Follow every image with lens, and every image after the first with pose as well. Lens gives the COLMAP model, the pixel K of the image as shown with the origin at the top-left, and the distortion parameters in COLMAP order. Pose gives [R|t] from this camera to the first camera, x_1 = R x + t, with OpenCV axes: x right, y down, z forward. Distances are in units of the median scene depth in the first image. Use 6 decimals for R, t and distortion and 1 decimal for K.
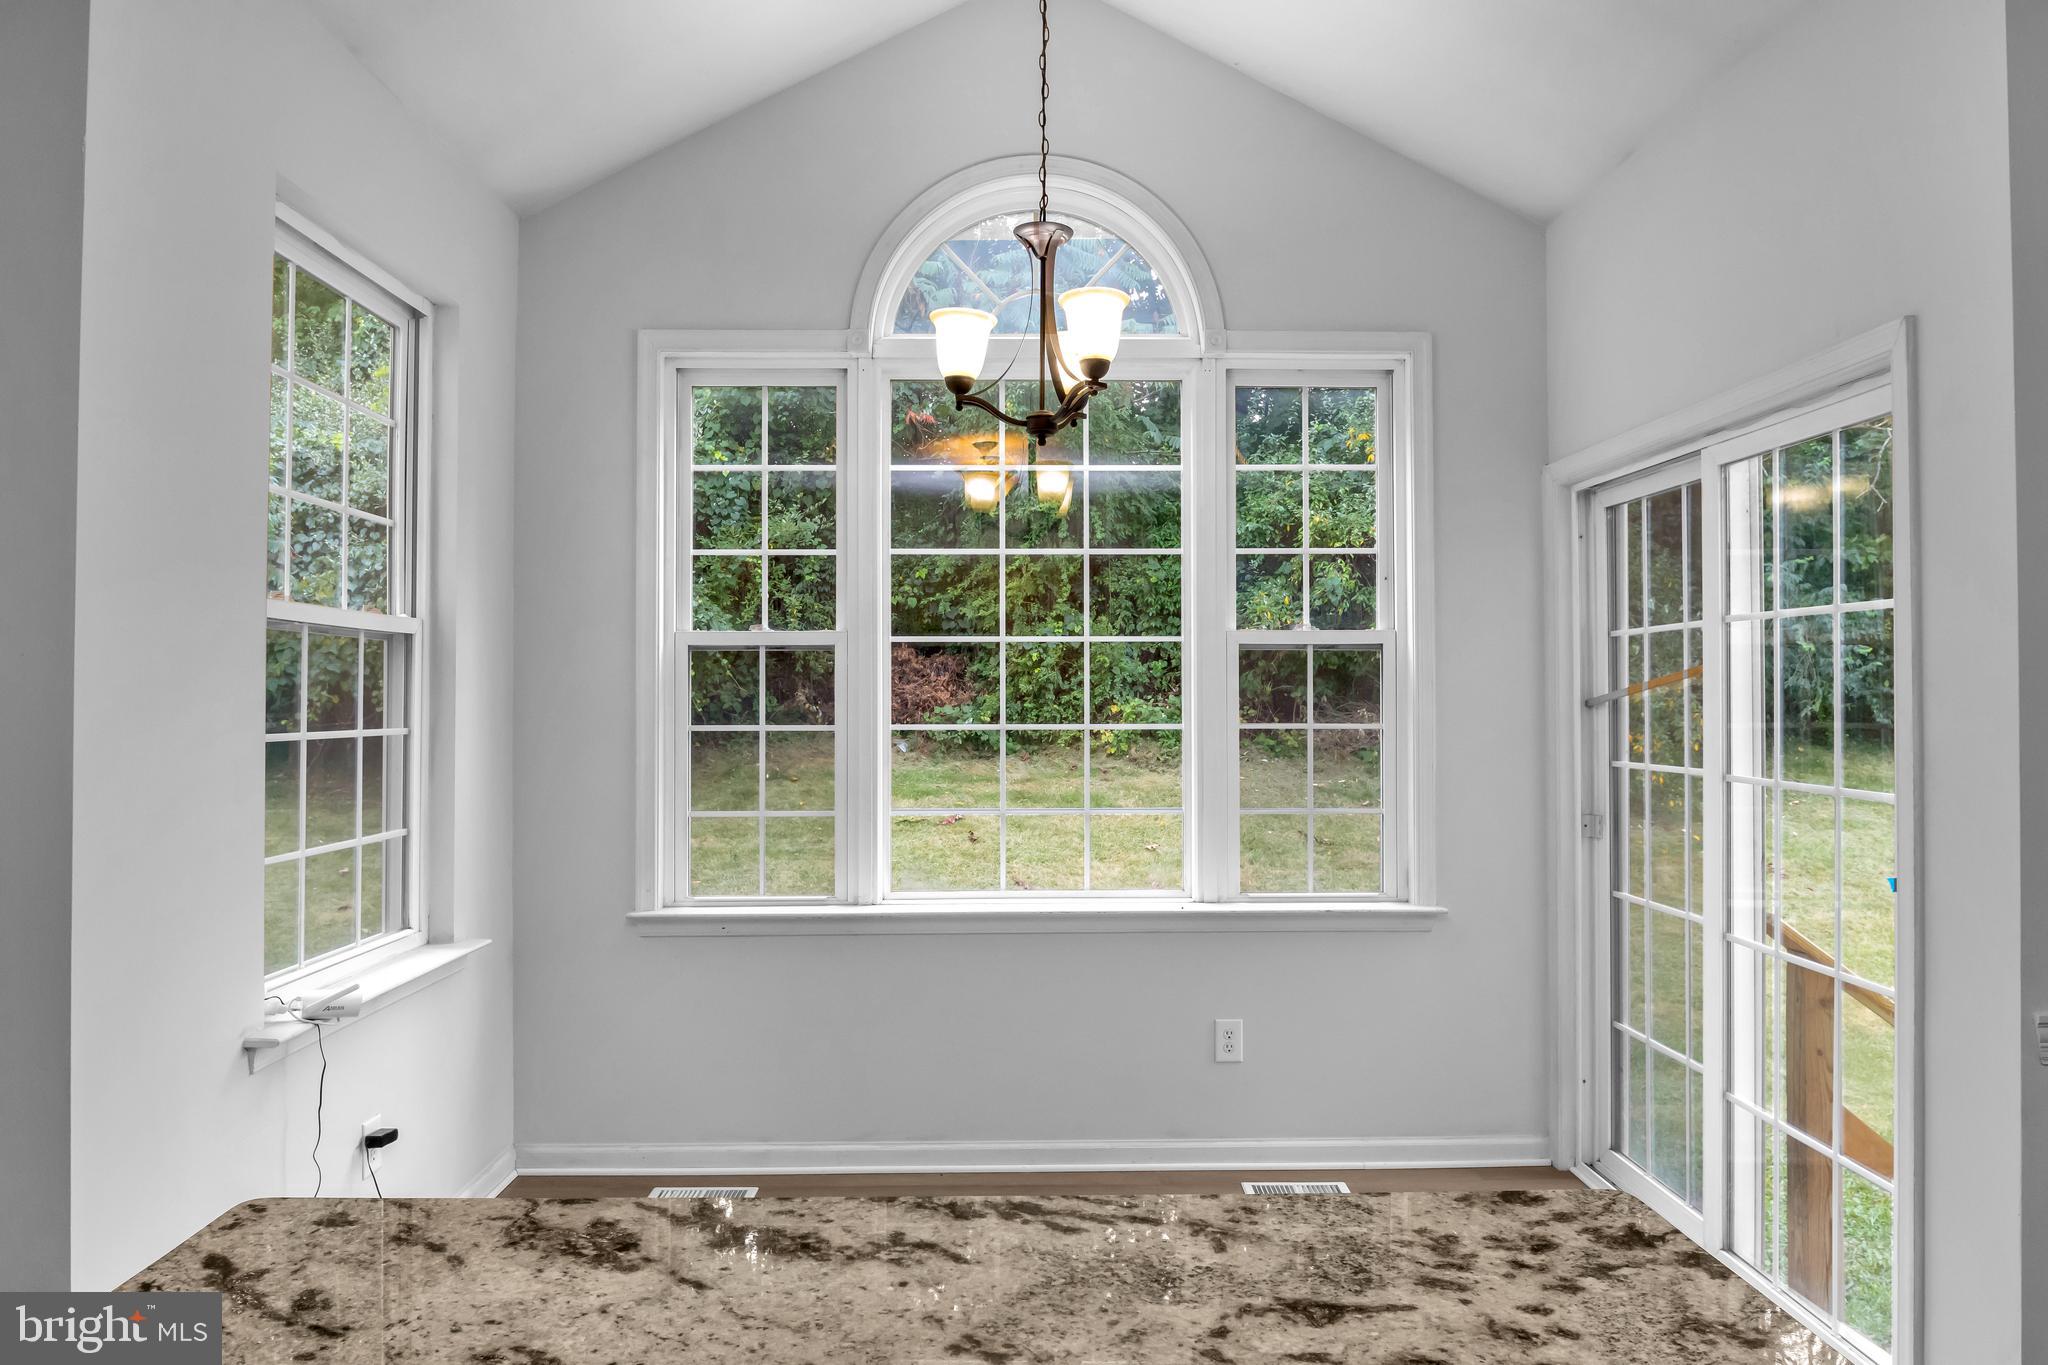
lens RADIAL K [[1337.9, 0, 1024.0], [0, 1337.9, 682.5], [0, 0, 1]] dist [-0.020297, -0.002484]
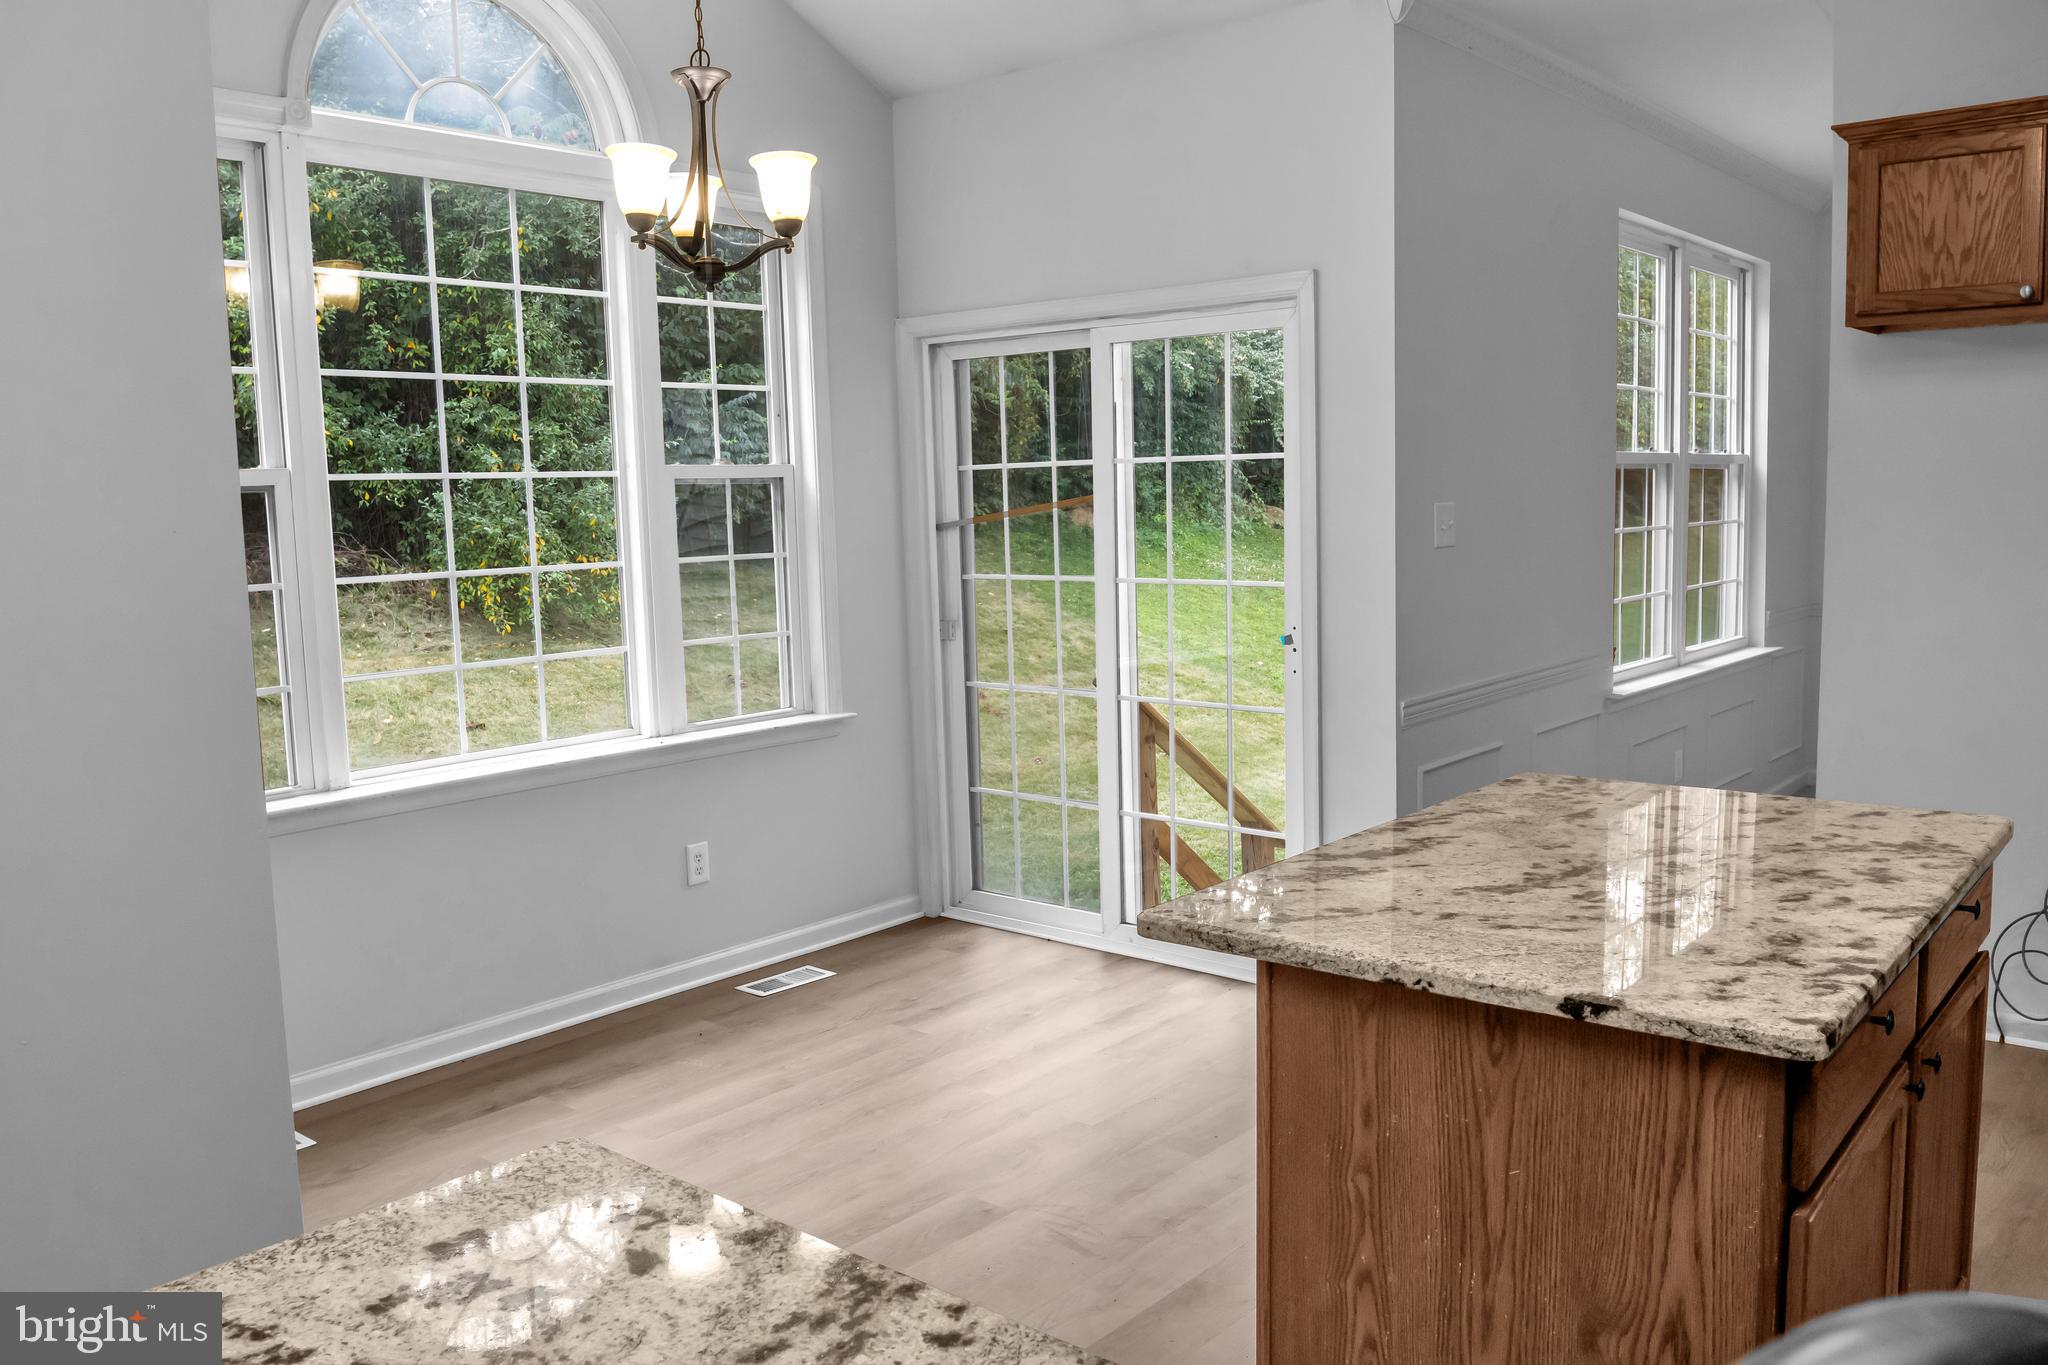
lens RADIAL K [[1567.3, 0, 1024.0], [0, 1567.3, 682.5], [0, 0, 1]] dist [-0.029011, 0.000759]
pose [[0.667224, -0.102802, 0.737729, -0.563217], [0.021816, 0.992702, 0.118600, -0.011139], [-0.744537, -0.063038, 0.664598, 0.008727]]
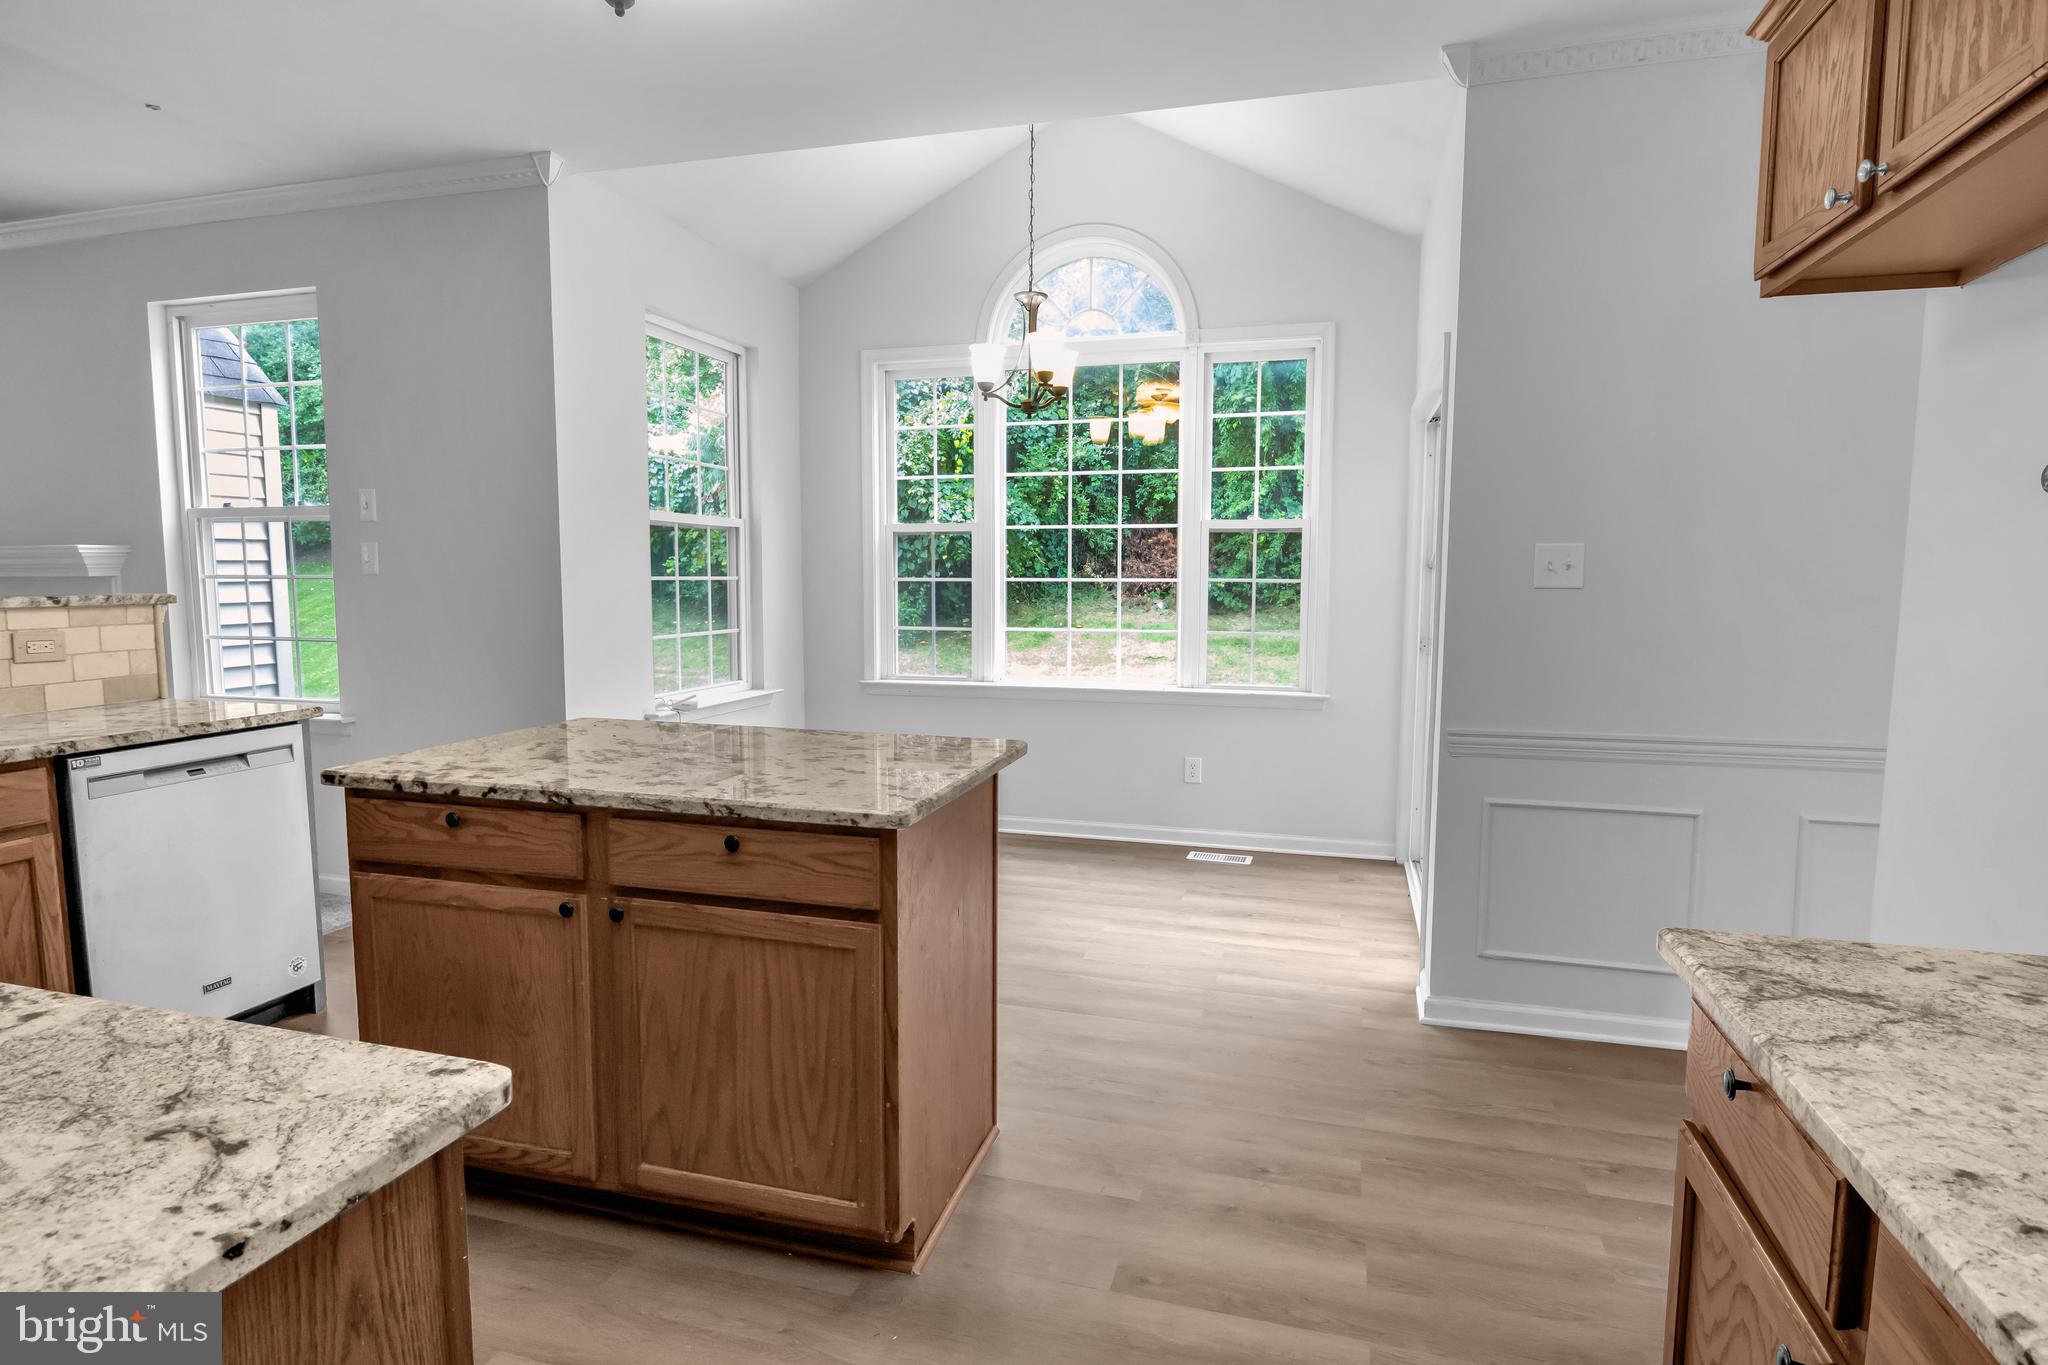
lens RADIAL K [[1073.0, 0, 1024.0], [0, 1073.0, 682.5], [0, 0, 1]] dist [-0.007289, -0.000258]
pose [[0.953808, 0.034140, -0.298472, 0.347728], [-0.000323, 0.993638, 0.112623, 0.009731], [0.300418, -0.107324, 0.947750, -0.315977]]
